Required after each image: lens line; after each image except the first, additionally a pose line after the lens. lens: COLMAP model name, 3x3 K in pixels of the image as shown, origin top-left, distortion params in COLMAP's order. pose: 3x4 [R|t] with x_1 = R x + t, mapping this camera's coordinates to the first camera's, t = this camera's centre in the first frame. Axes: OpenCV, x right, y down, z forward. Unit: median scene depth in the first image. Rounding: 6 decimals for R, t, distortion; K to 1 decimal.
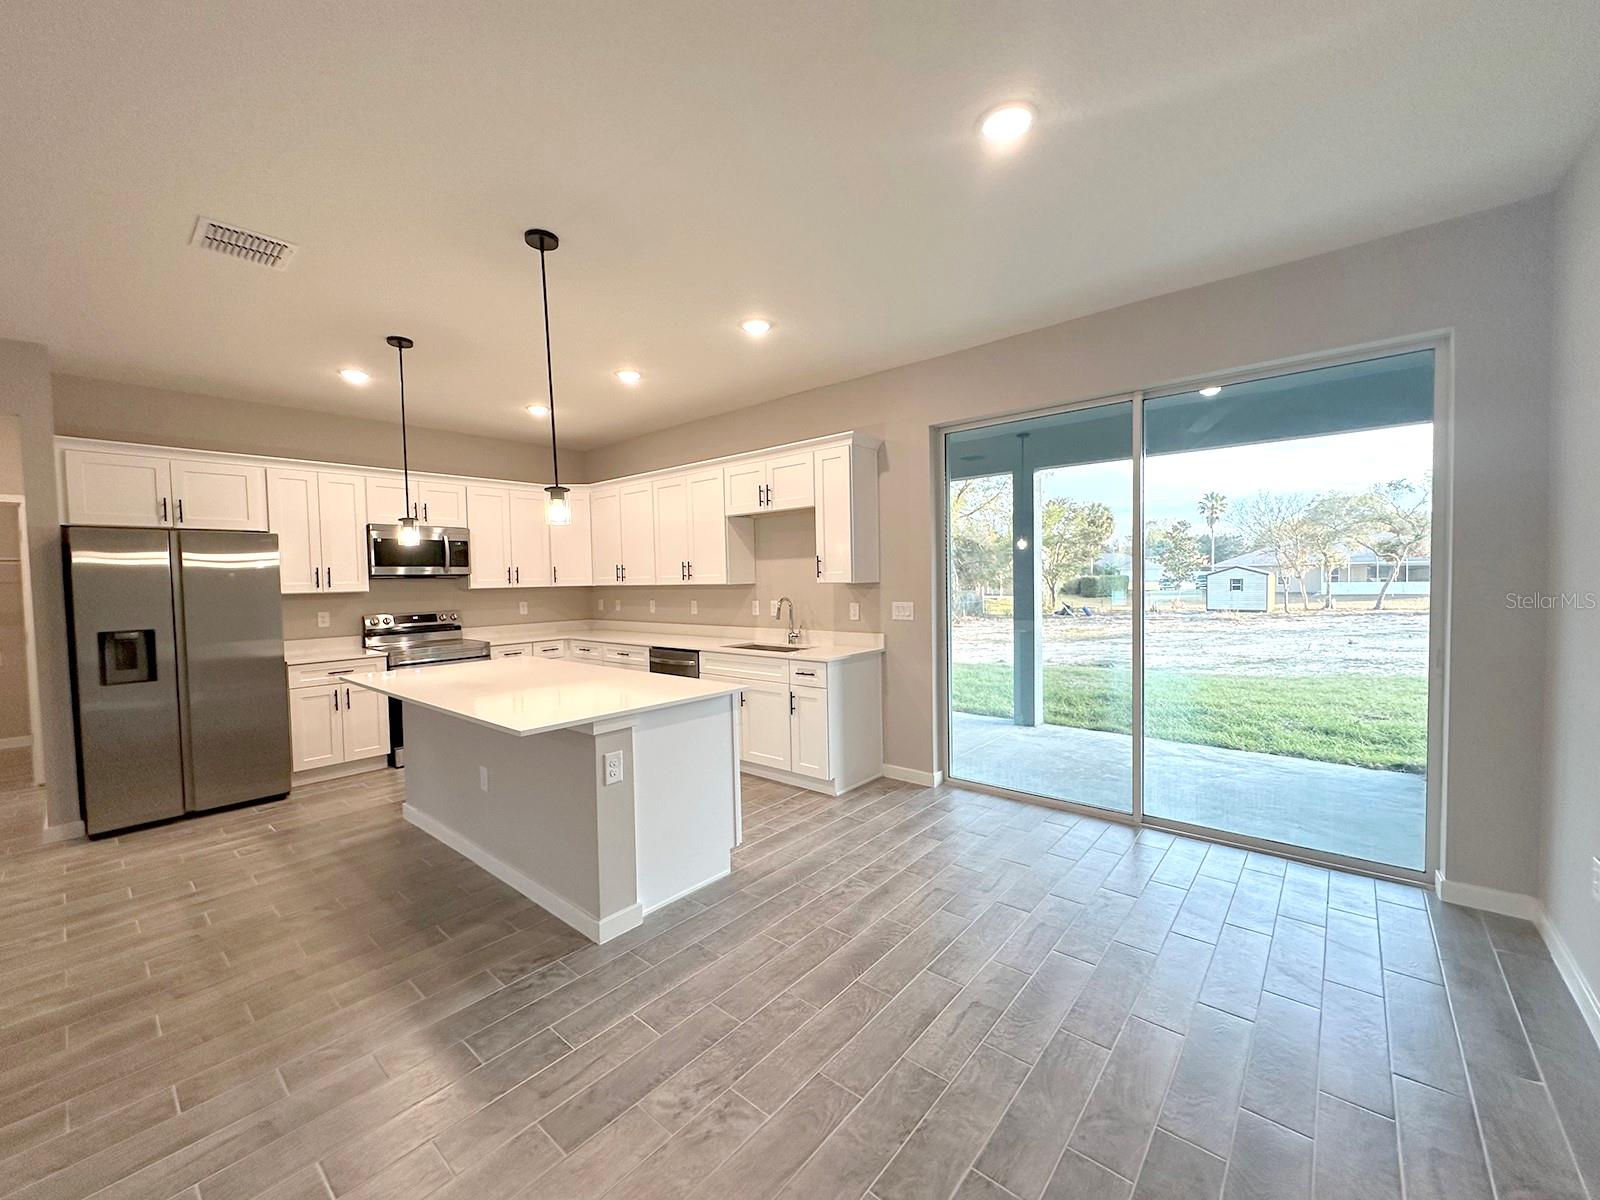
lens RADIAL K [[634.8, 0, 798.4], [0, 634.8, 603.7], [0, 0, 1]] dist [-0.003696, 0.000540]
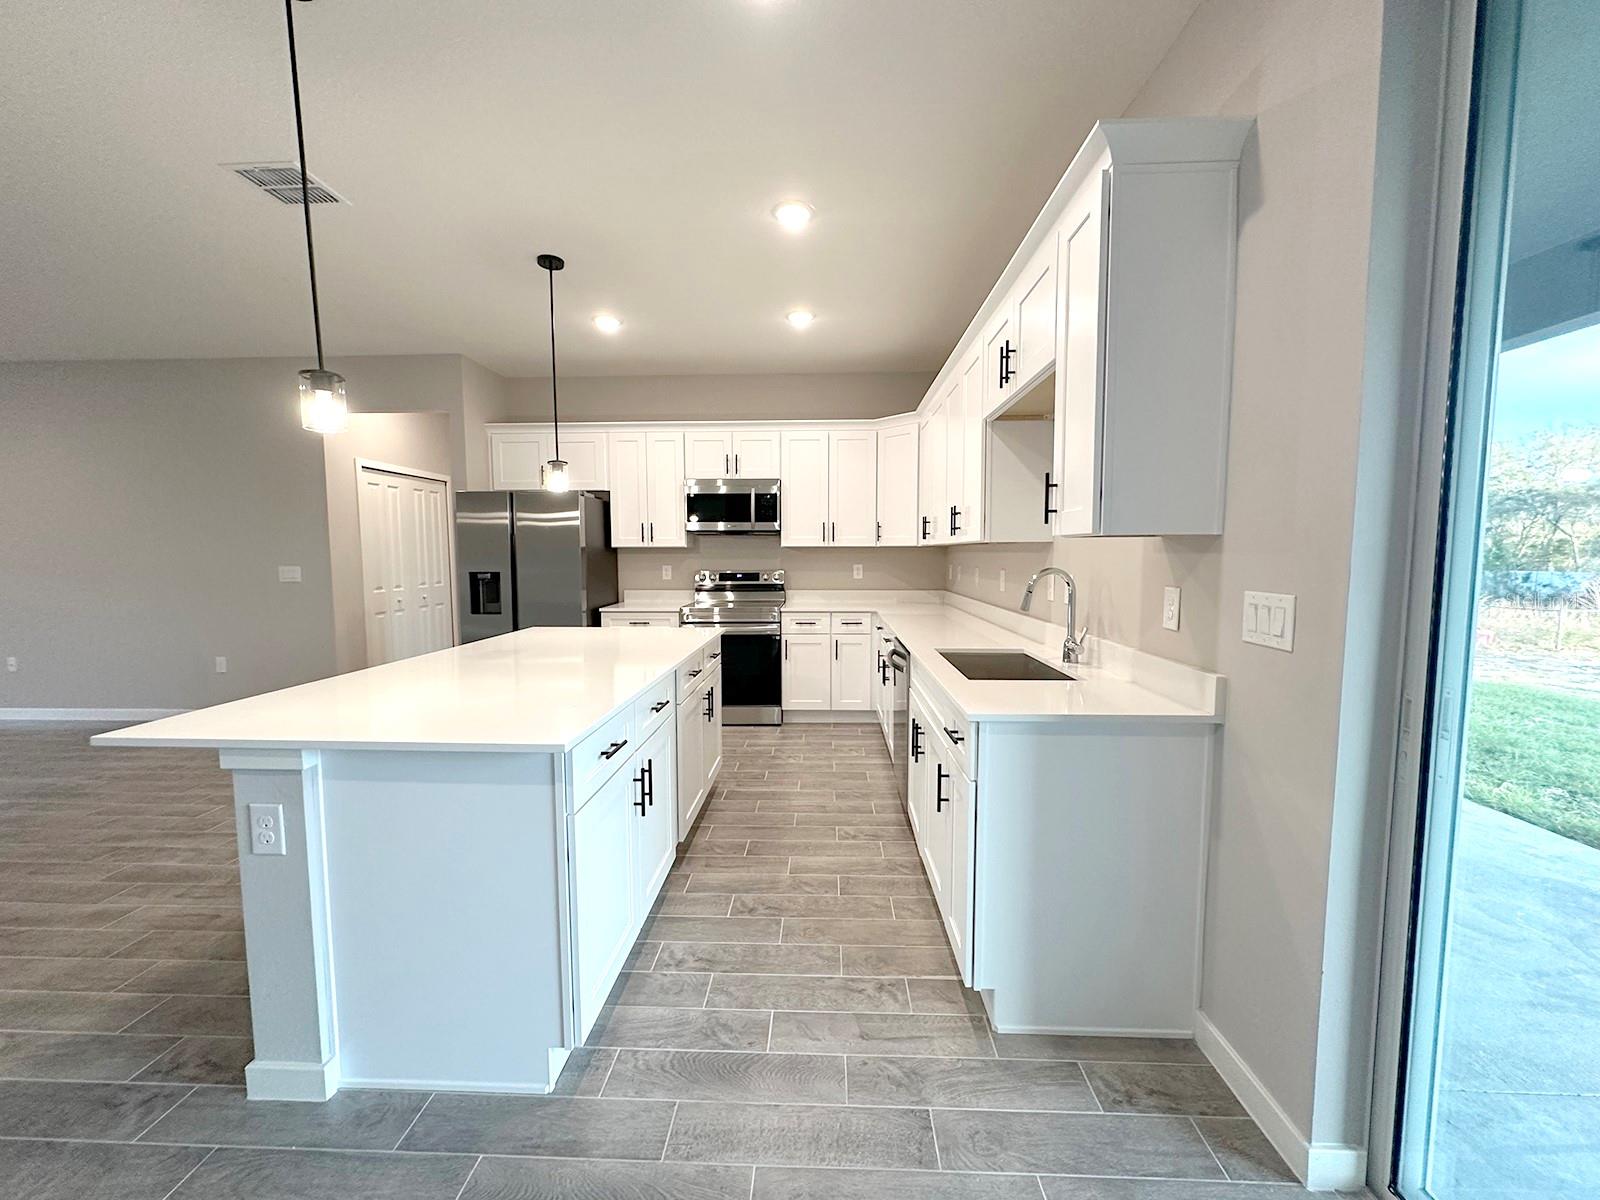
lens RADIAL K [[634.8, 0, 802.0], [0, 634.8, 604.3], [0, 0, 1]] dist [-0.003696, 0.000540]
pose [[0.621529, 0.082354, -0.779051, 0.209974], [-0.043182, 0.996549, 0.070895, -0.007228], [0.782200, -0.010422, 0.622940, 0.461629]]
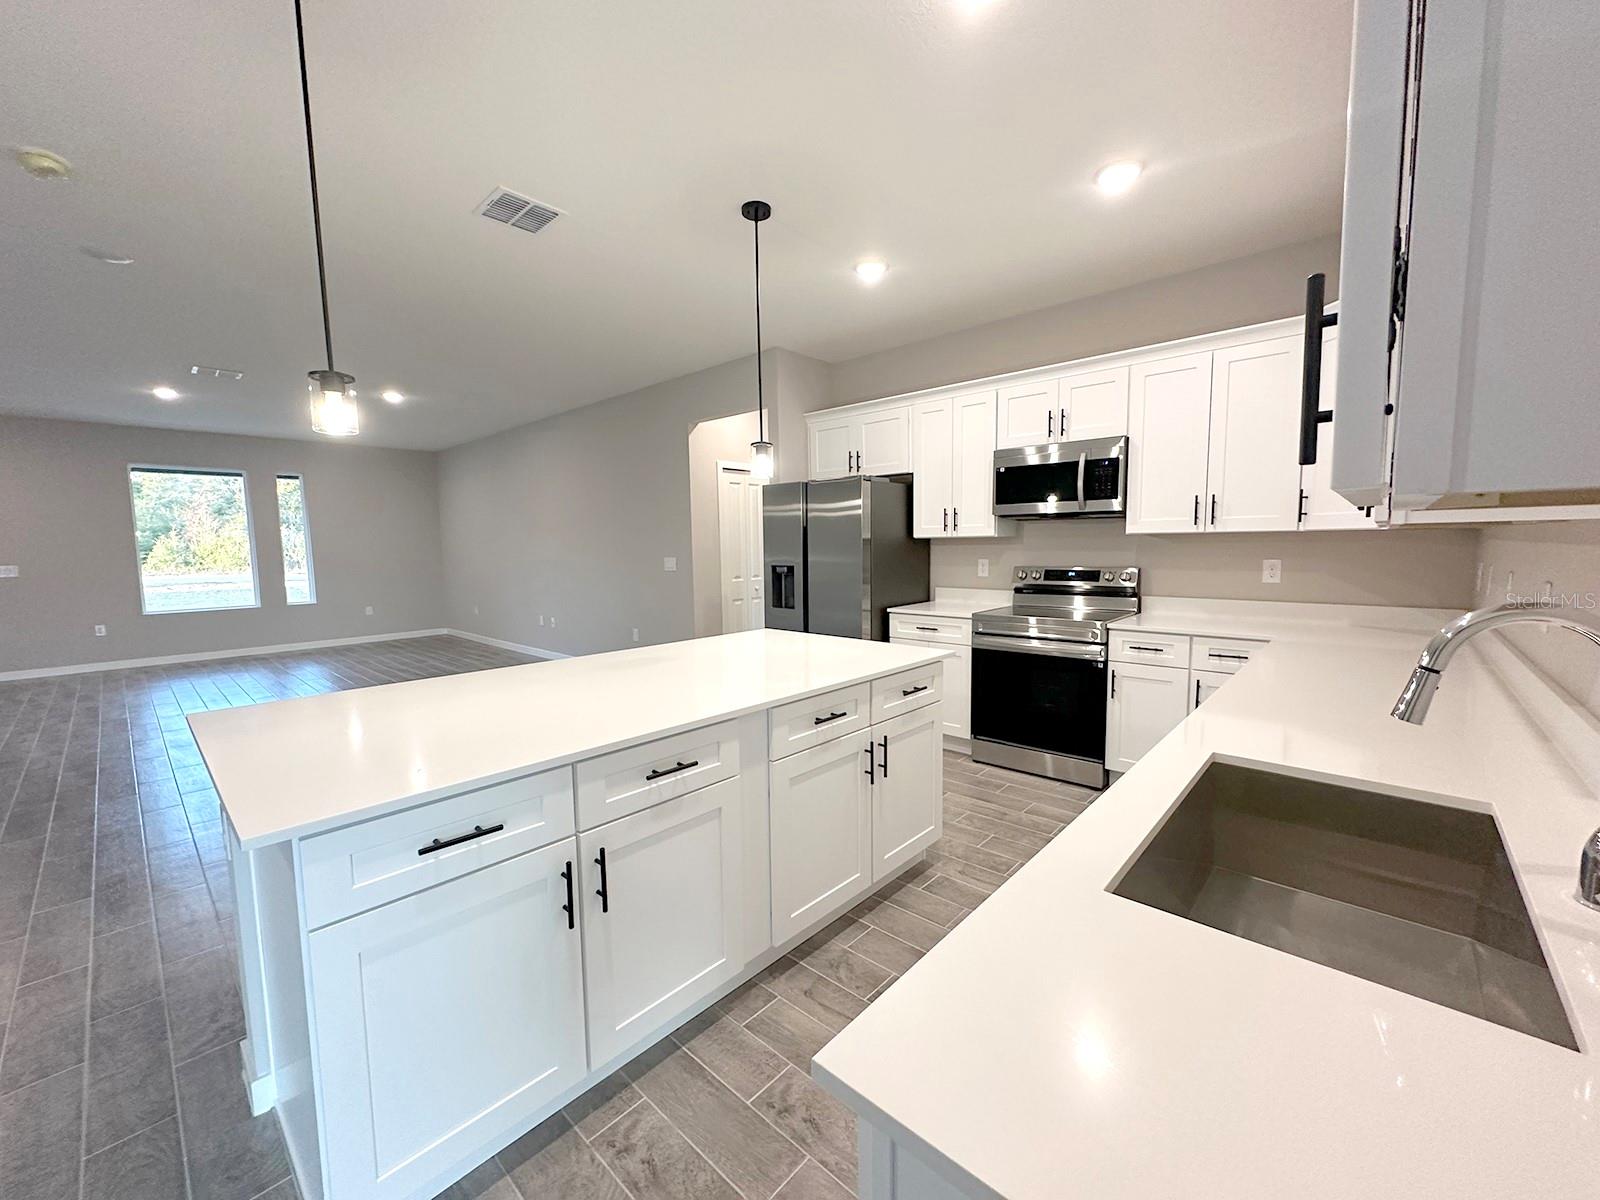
lens RADIAL K [[634.8, 0, 795.6], [0, 634.8, 603.4], [0, 0, 1]] dist [-0.003696, 0.000540]
pose [[-0.035672, 0.116298, -0.992574, 0.122502], [-0.026861, 0.992735, 0.117282, -0.020226], [0.999002, 0.030845, -0.032289, 0.698510]]
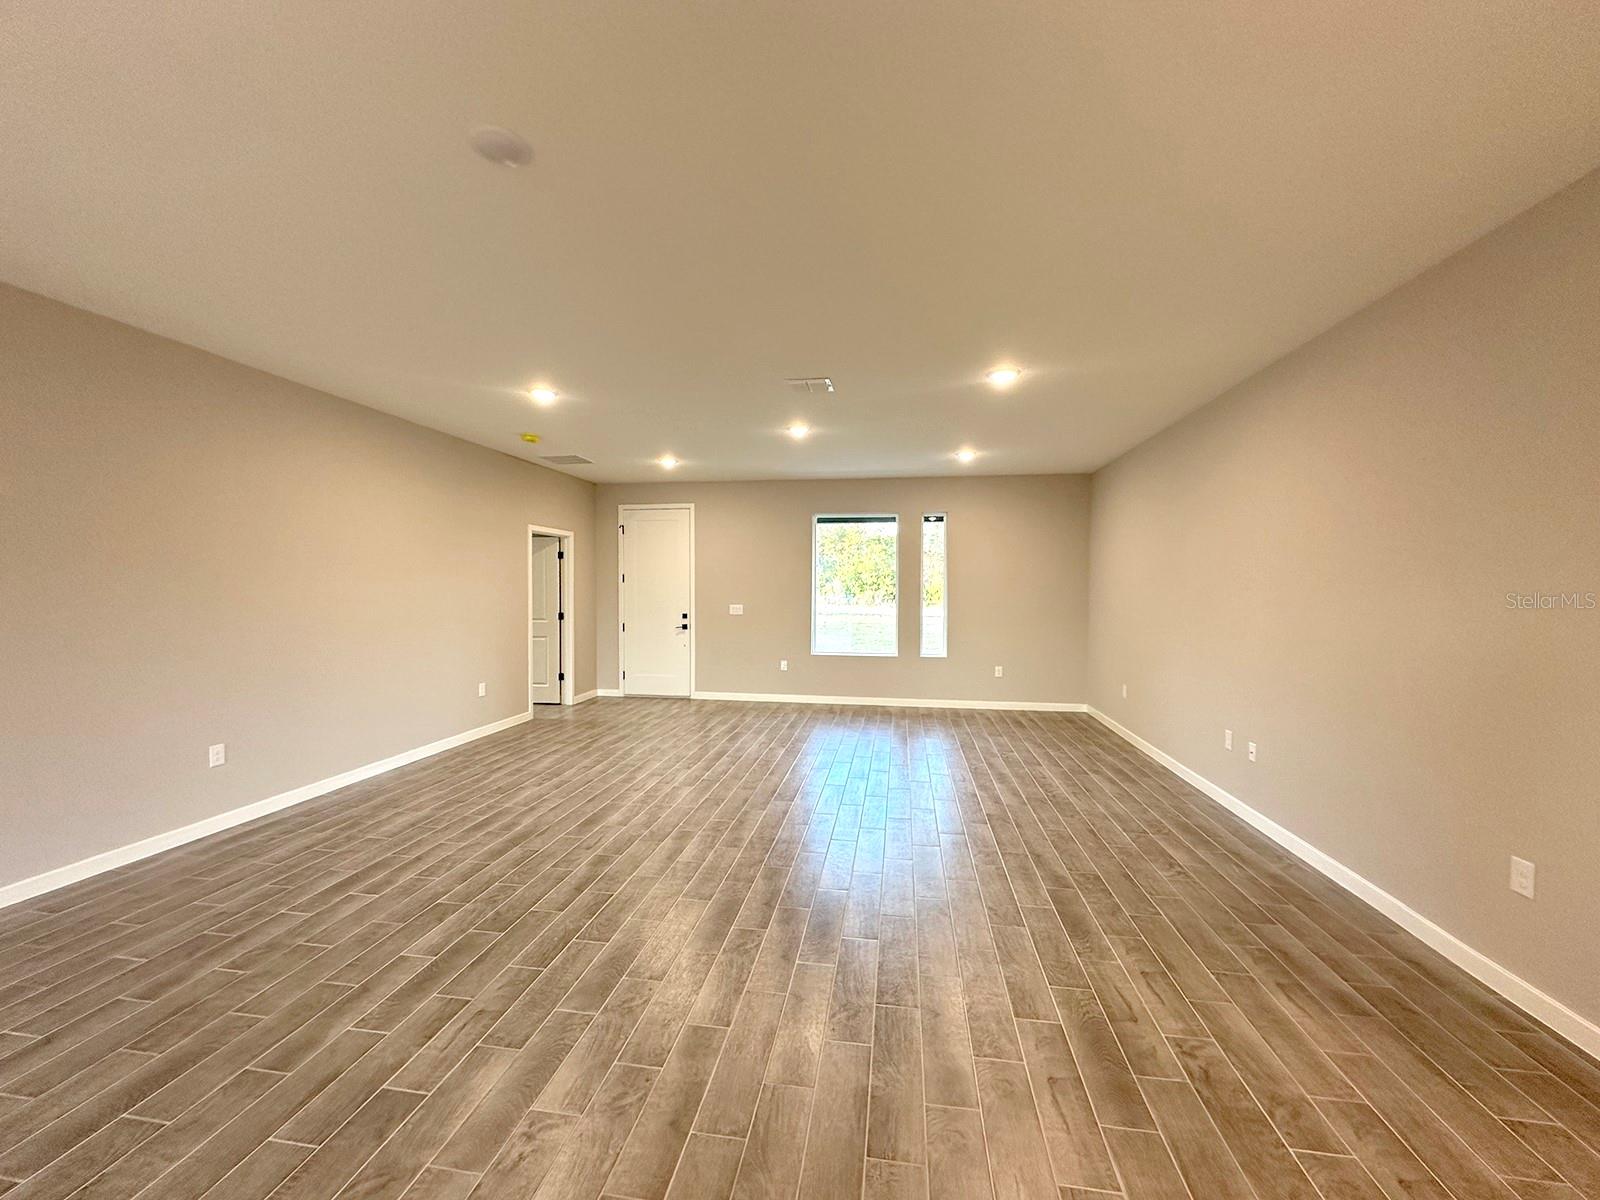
lens RADIAL K [[634.8, 0, 789.2], [0, 634.8, 594.8], [0, 0, 1]] dist [-0.003696, 0.000540]
pose [[-0.859053, 0.019738, -0.511507, -0.400222], [-0.006919, 0.998717, 0.050157, -0.011031], [0.511840, 0.046627, -0.857814, 0.472291]]
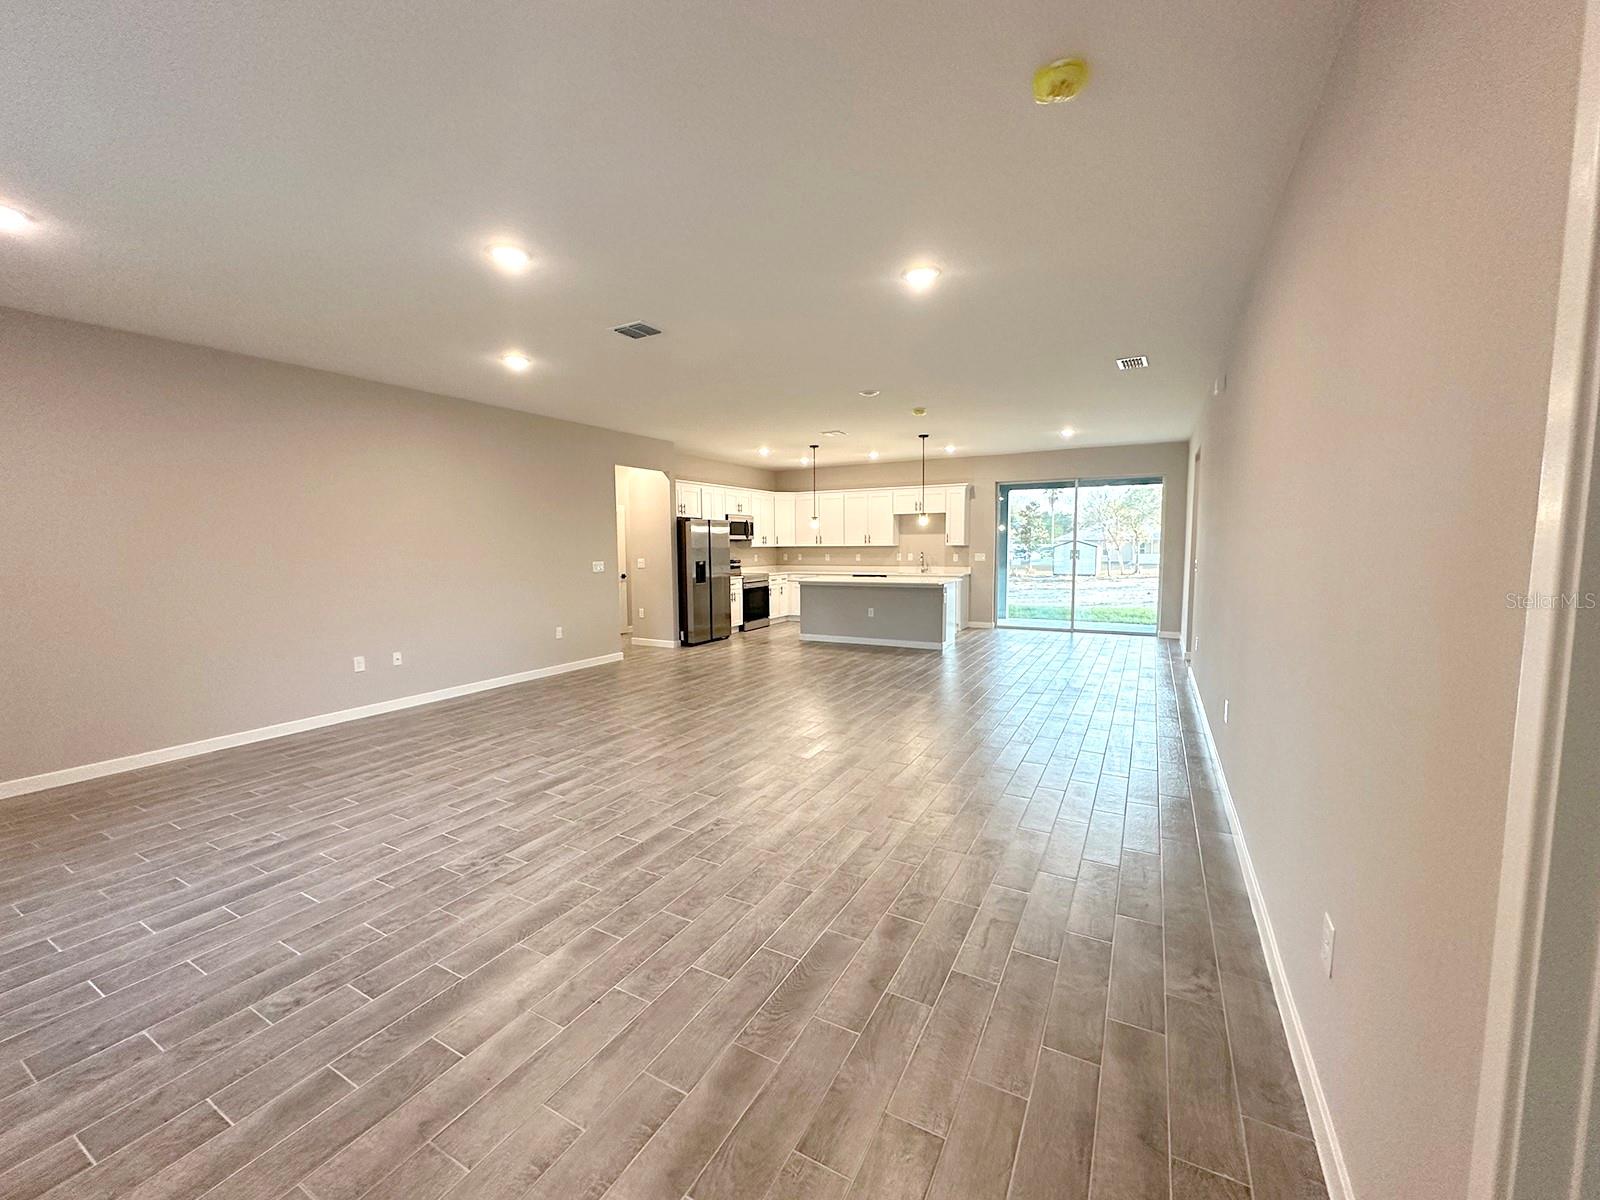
lens RADIAL K [[634.8, 0, 790.6], [0, 634.8, 611.0], [0, 0, 1]] dist [-0.003696, 0.000540]
pose [[0.980682, -0.008144, 0.195438, -0.785418], [-0.003744, 0.998168, 0.060379, 0.055022], [-0.195572, -0.059945, 0.978856, -0.949732]]
